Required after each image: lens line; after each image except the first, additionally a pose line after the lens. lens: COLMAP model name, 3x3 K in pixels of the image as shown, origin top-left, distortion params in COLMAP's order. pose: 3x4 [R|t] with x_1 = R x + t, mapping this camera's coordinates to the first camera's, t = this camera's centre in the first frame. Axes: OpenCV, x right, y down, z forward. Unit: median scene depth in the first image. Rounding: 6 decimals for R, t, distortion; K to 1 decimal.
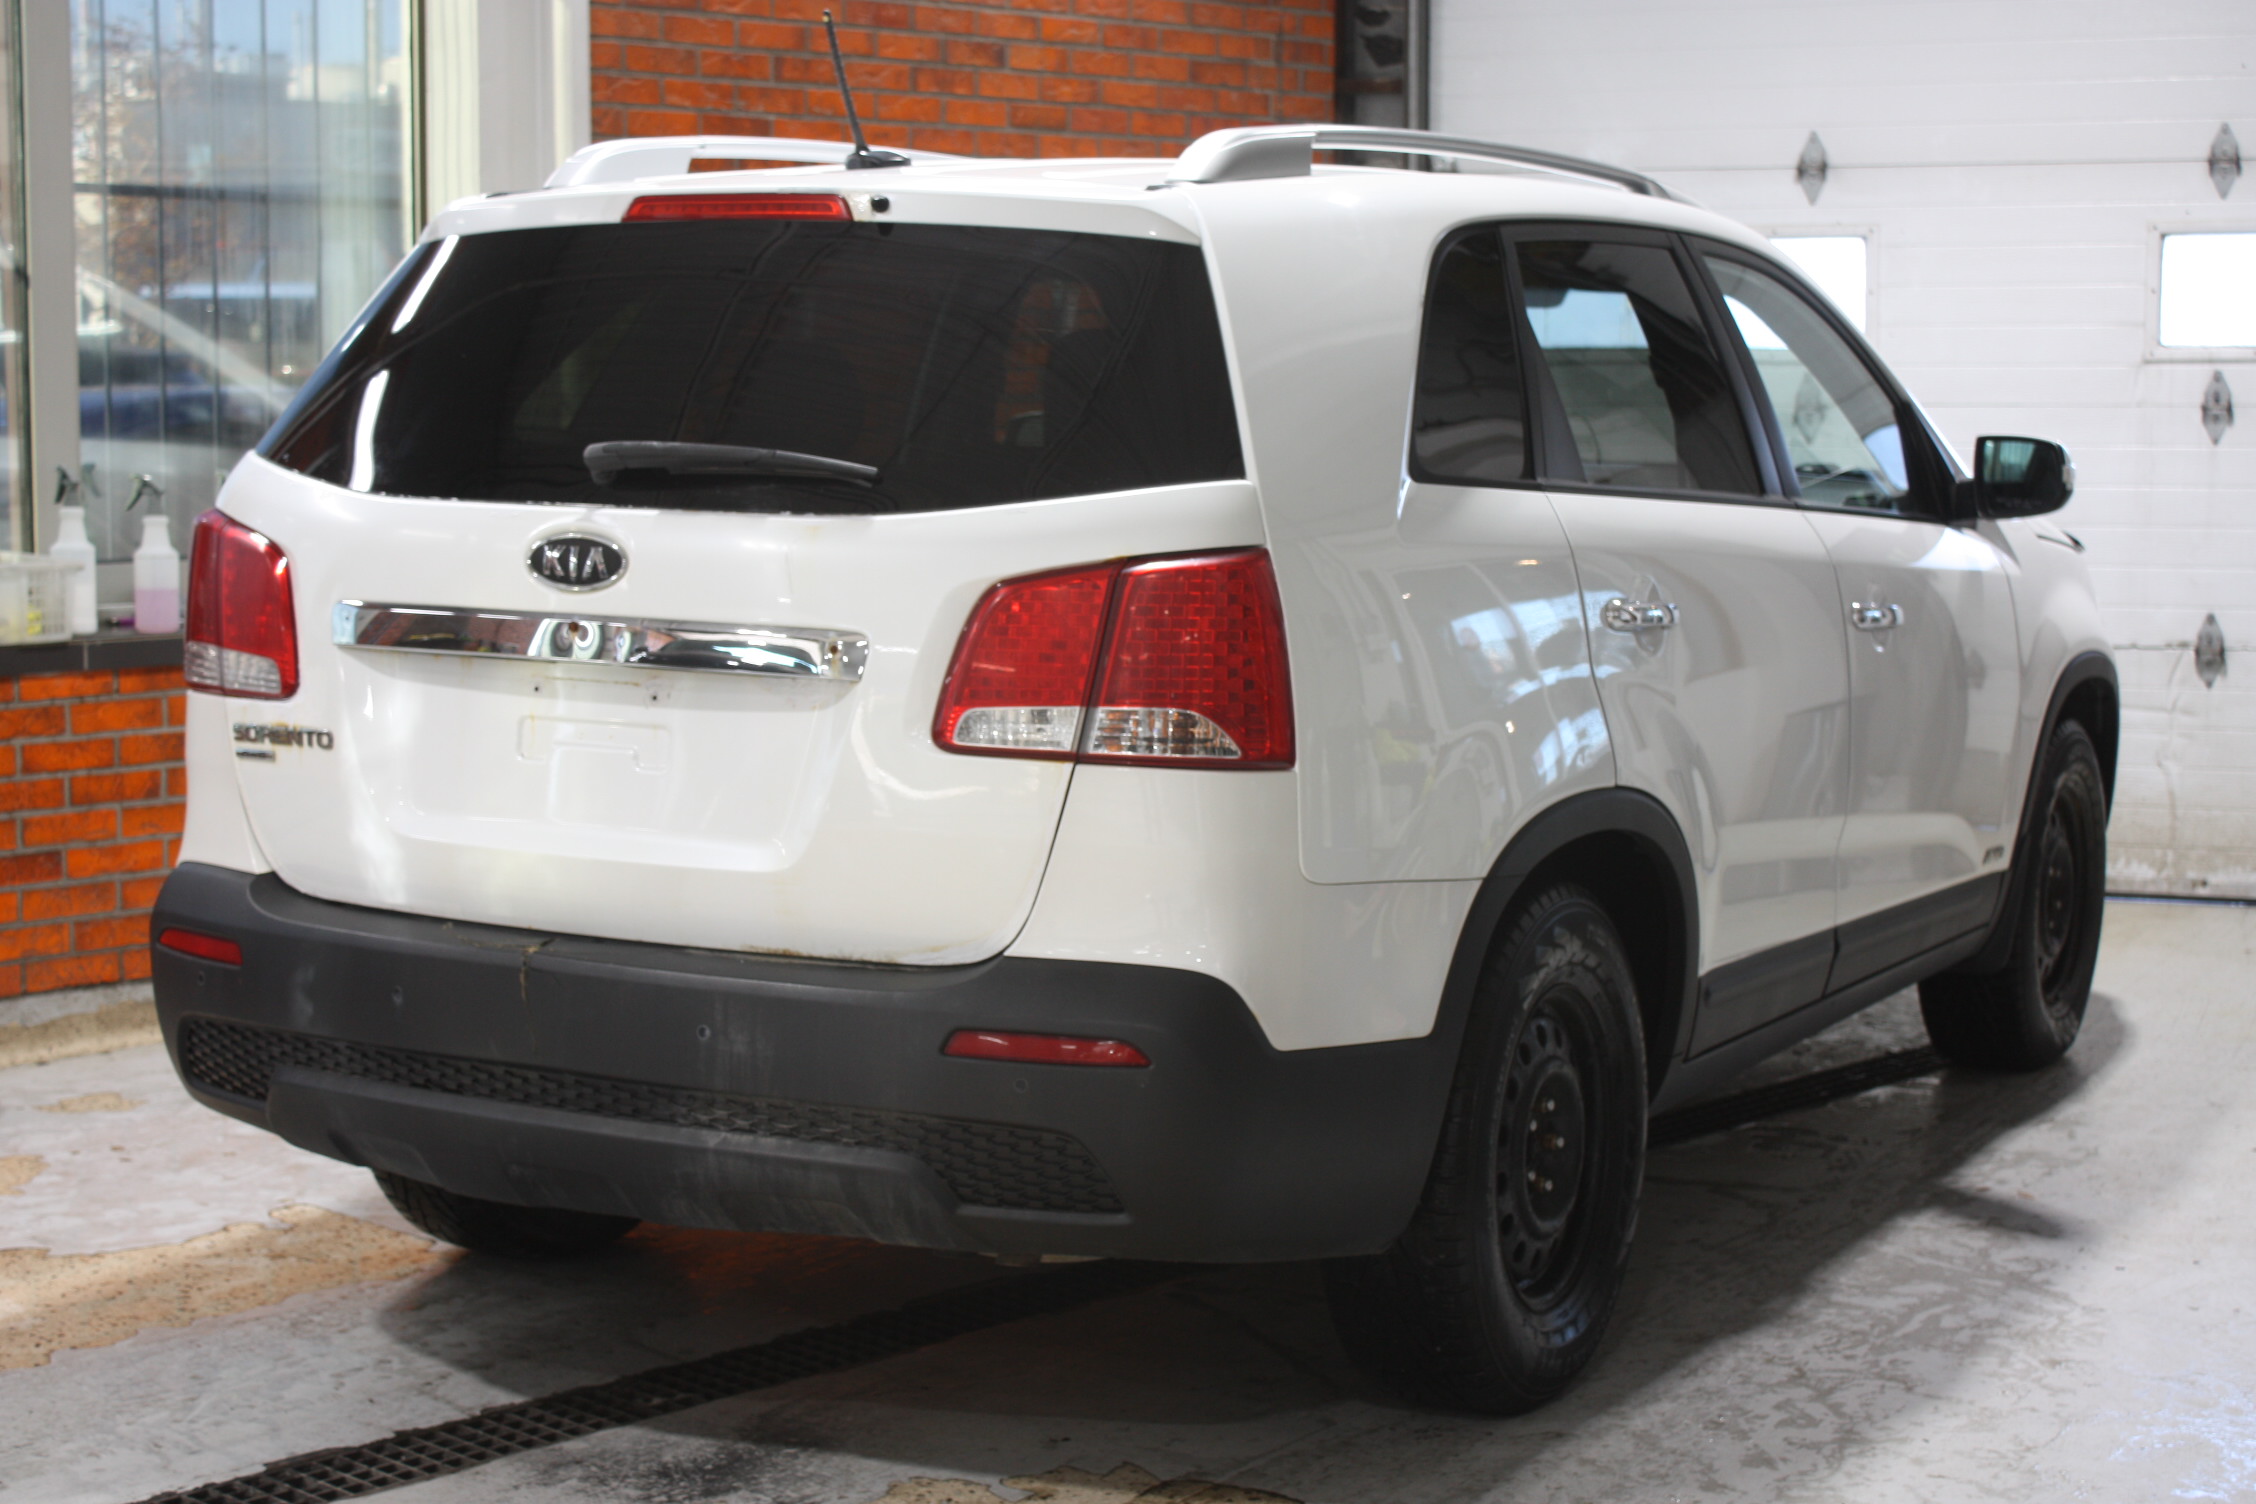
lens RADIAL K [[3453.6, 0, 1128.9], [0, 3453.6, 733.5], [0, 0, 1]] dist [0.028367, 0.000000]
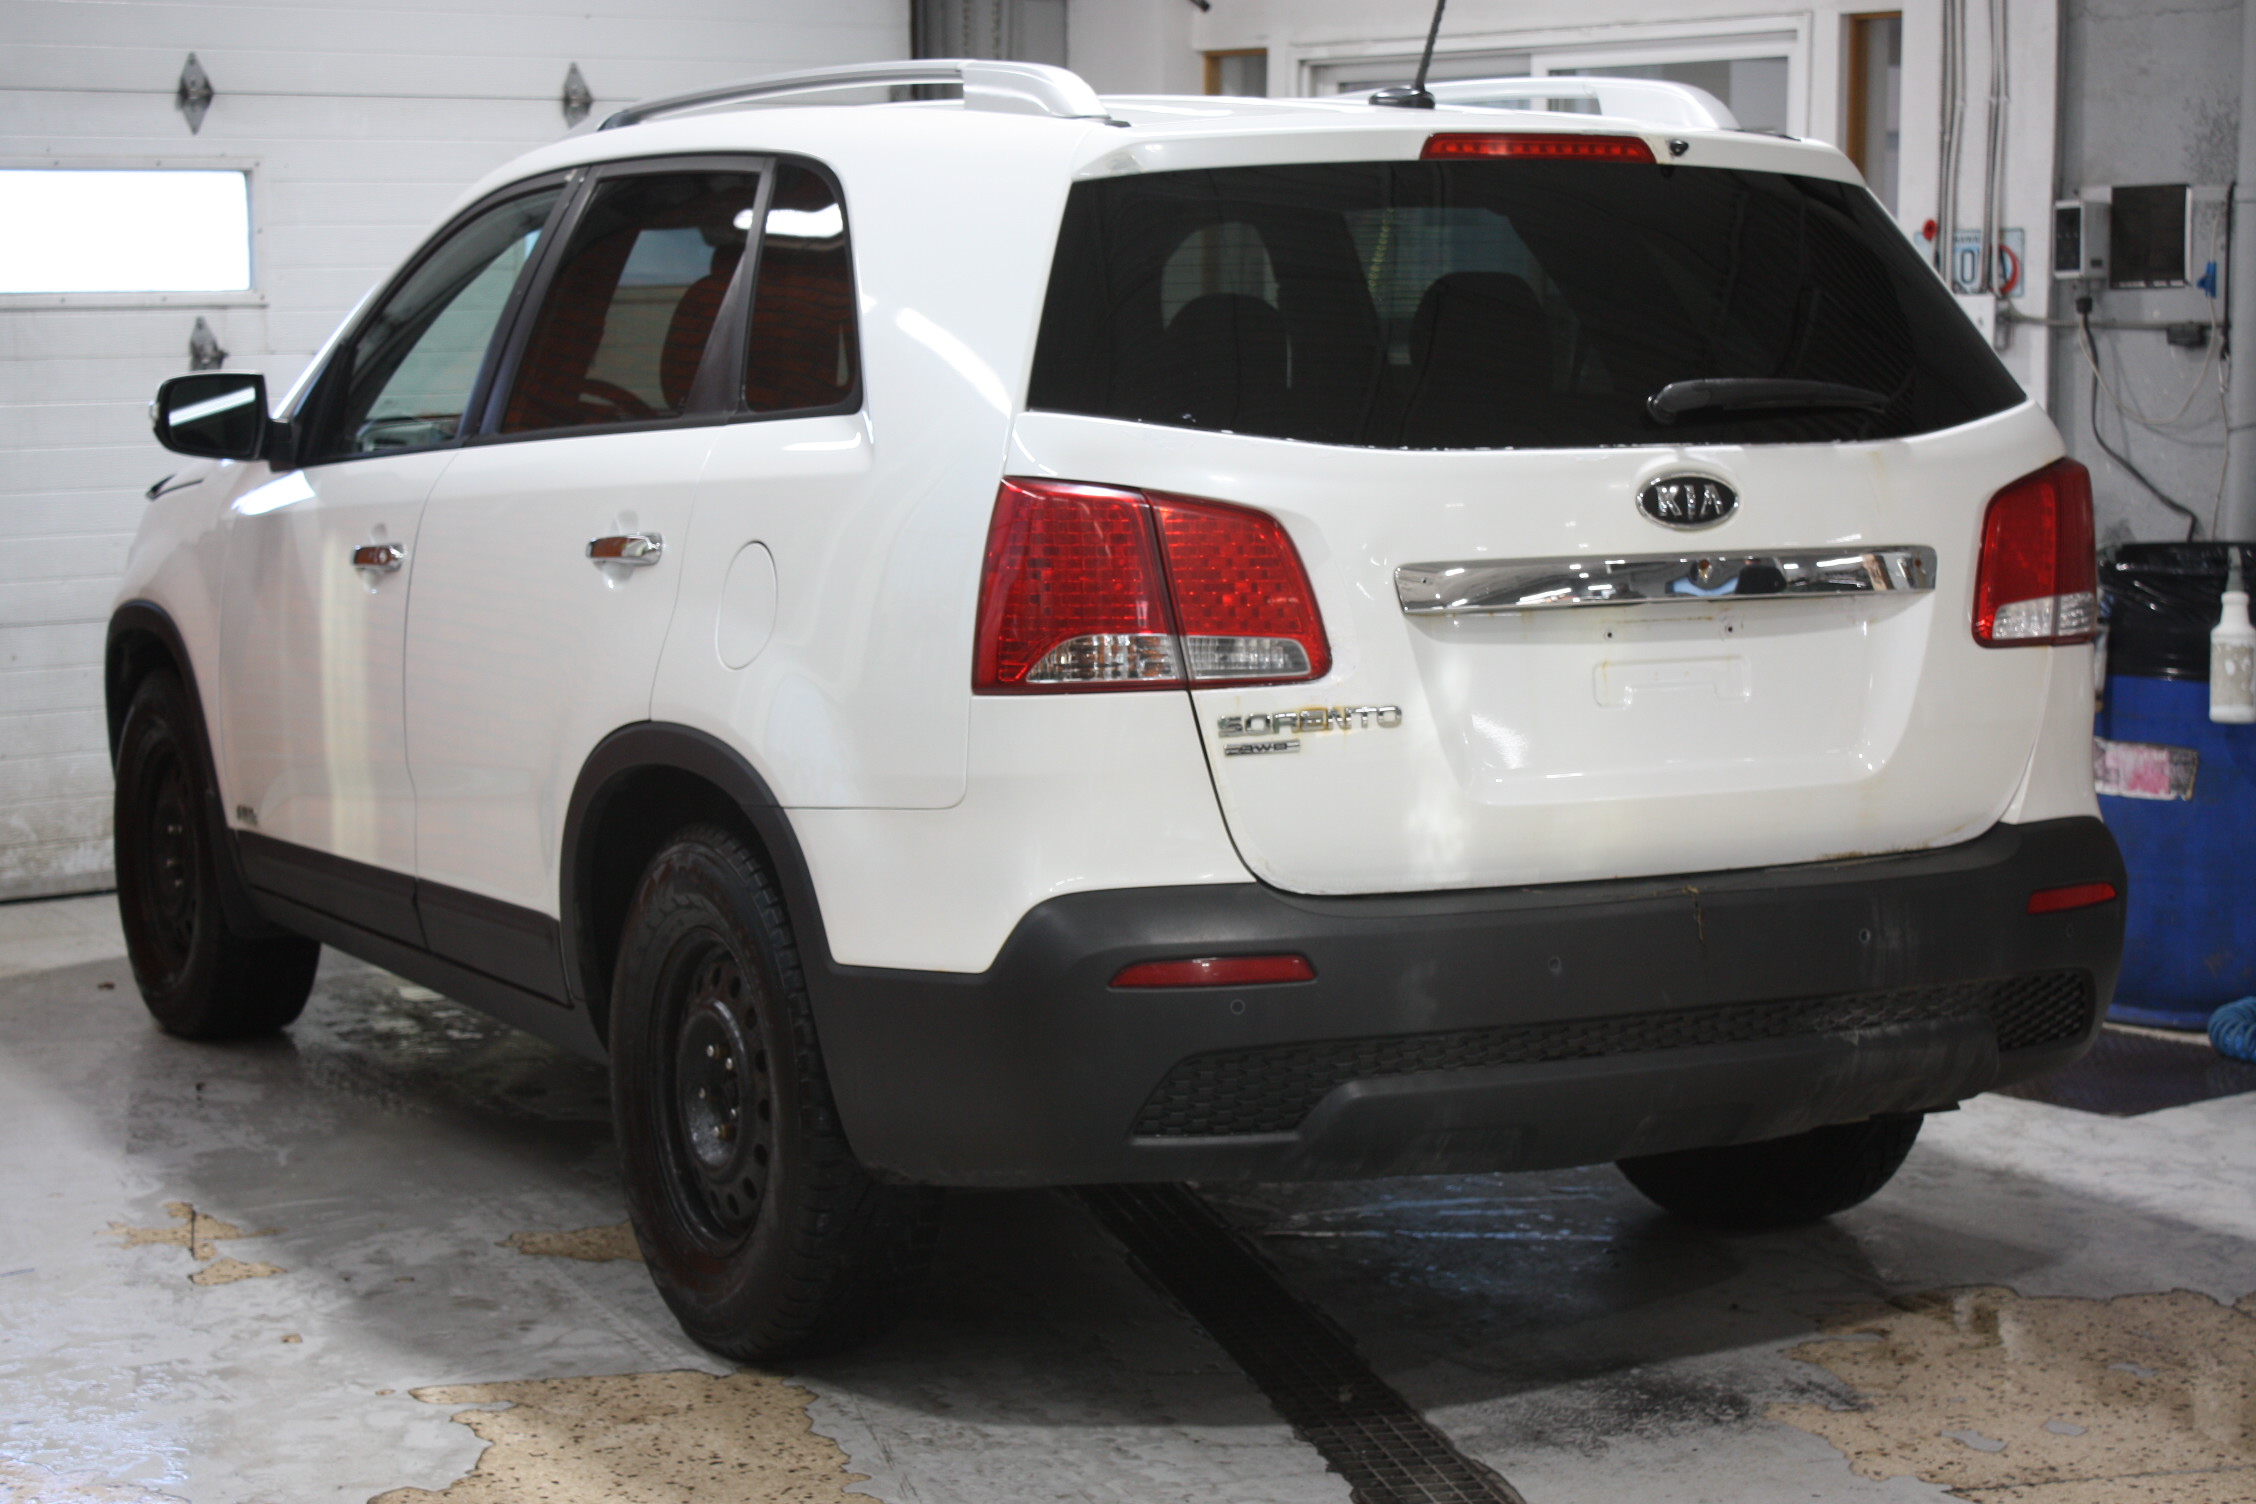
lens RADIAL K [[4092.0, 0, 1136.4], [0, 4092.0, 765.6], [0, 0, 1]] dist [-0.002271, 0.000000]
pose [[0.555362, -0.104486, 0.825018, -1.236557], [0.102044, 0.993140, 0.057087, -0.057308], [-0.825324, 0.052484, 0.562215, 0.466346]]
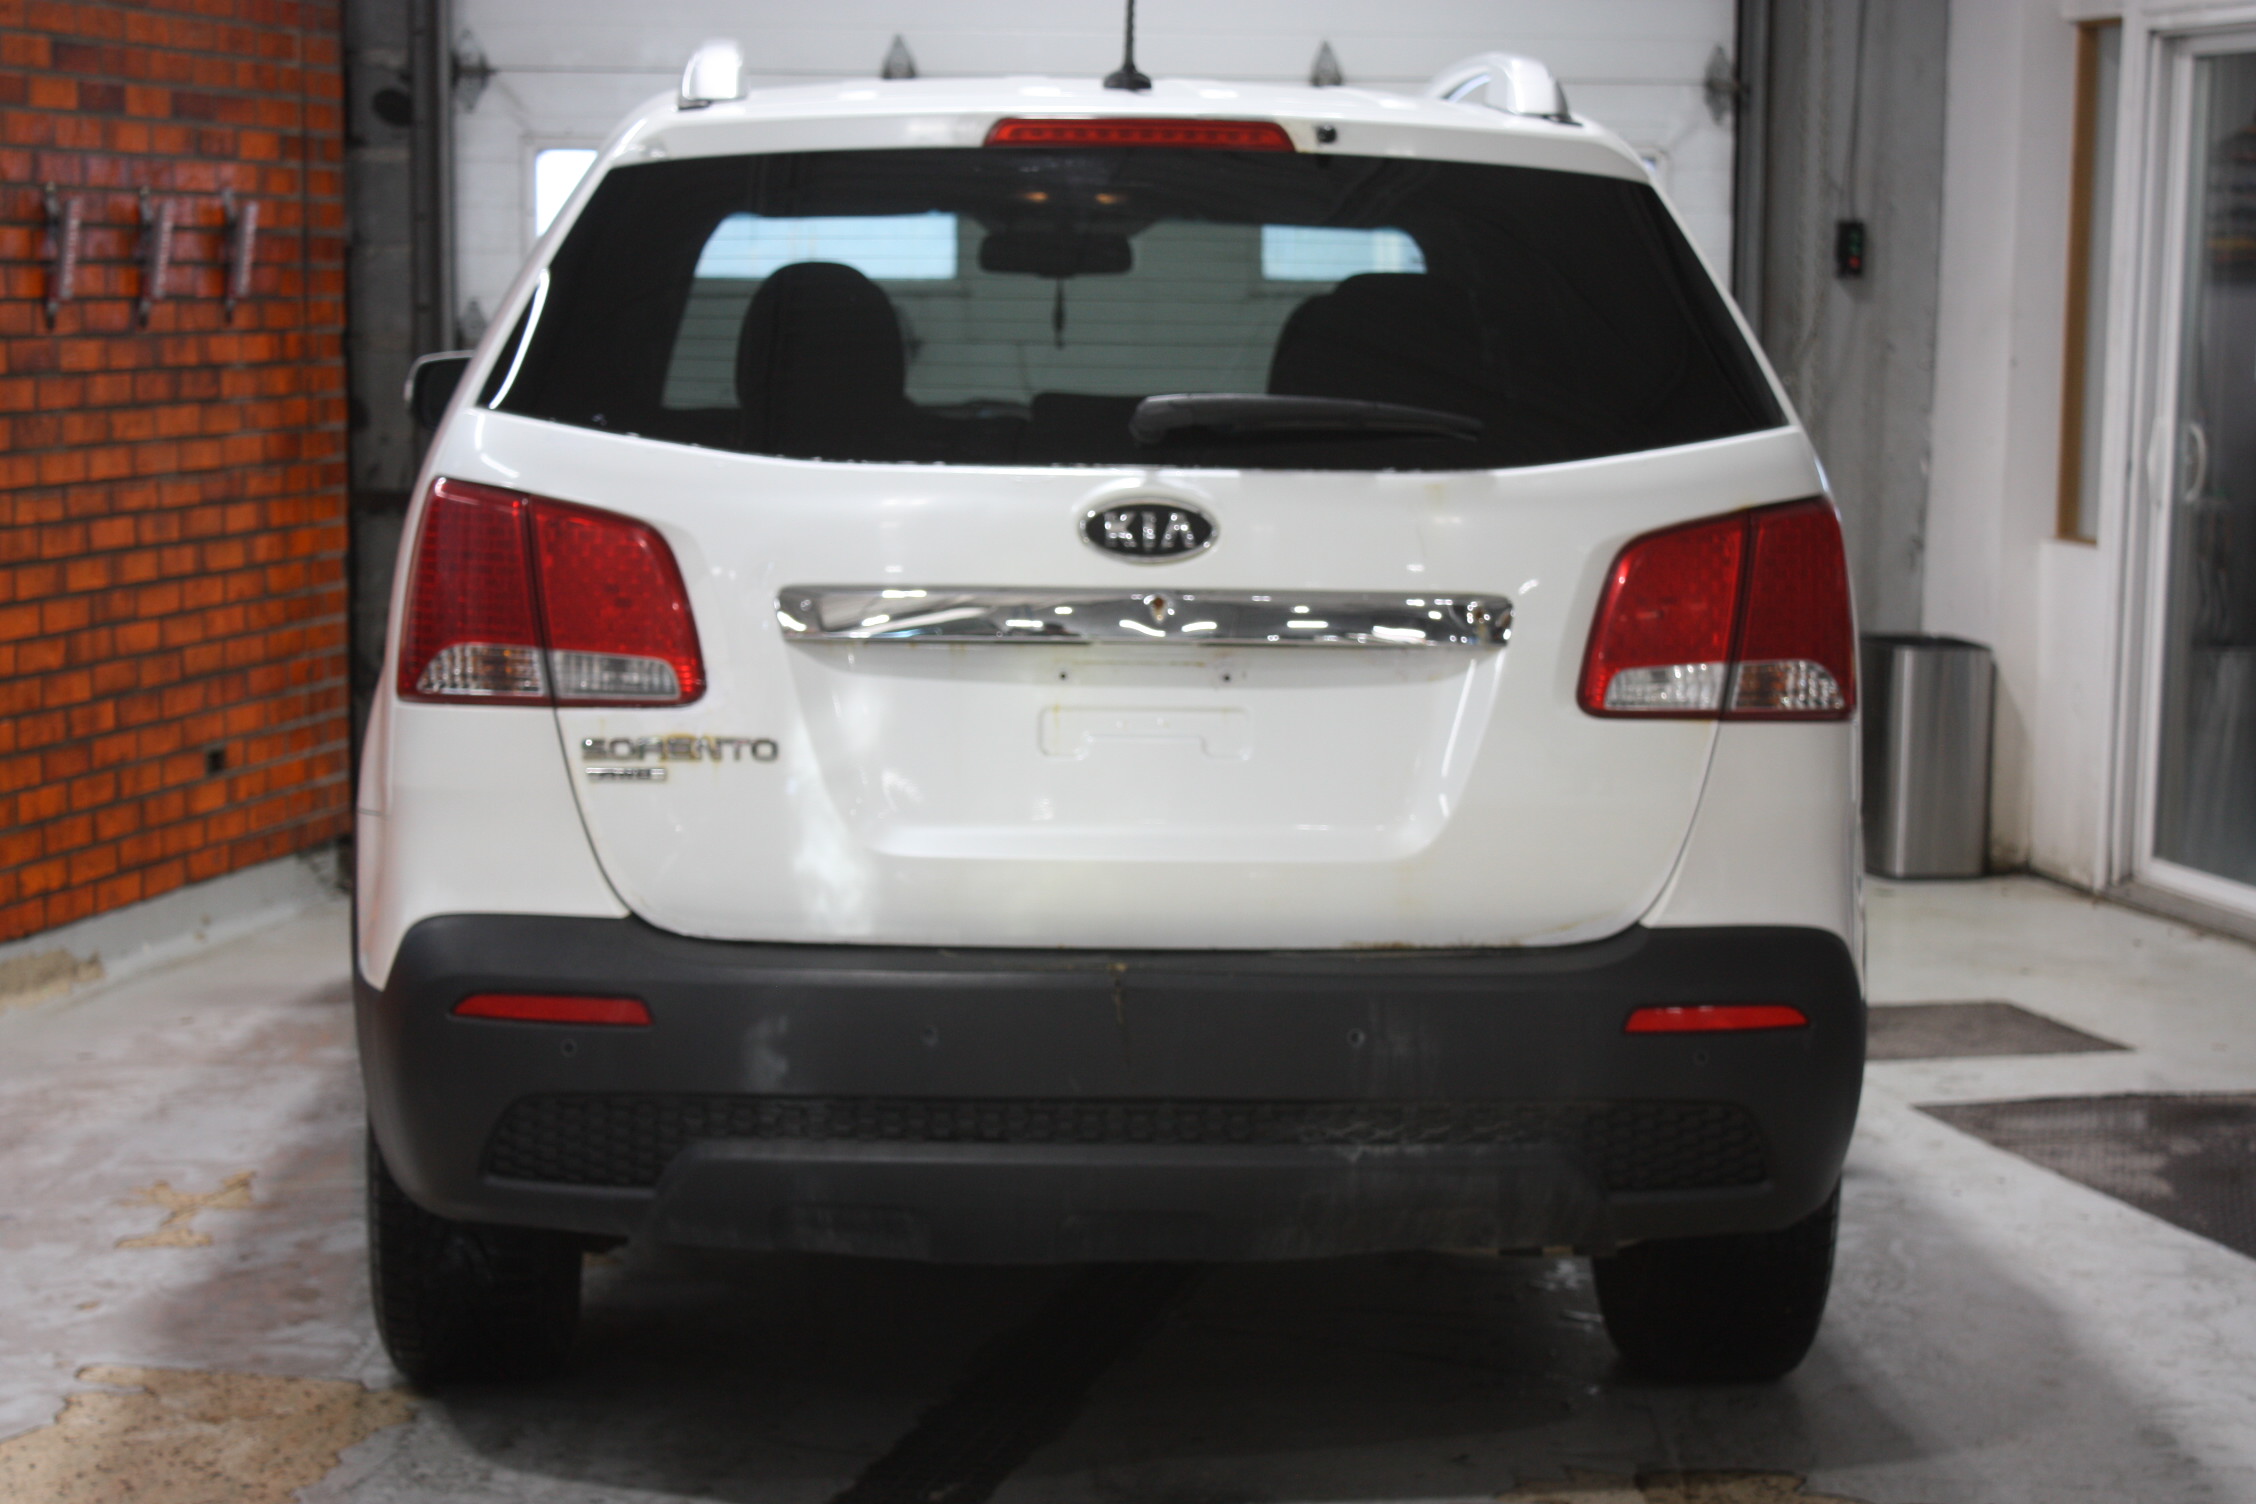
lens RADIAL K [[4382.0, 0, 1121.3], [0, 4382.0, 751.4], [0, 0, 1]] dist [0.043585, 0.000000]
pose [[0.854355, -0.052003, 0.517081, -0.754188], [0.052103, 0.998539, 0.014336, -0.009092], [-0.517071, 0.014693, 0.855816, 0.033318]]
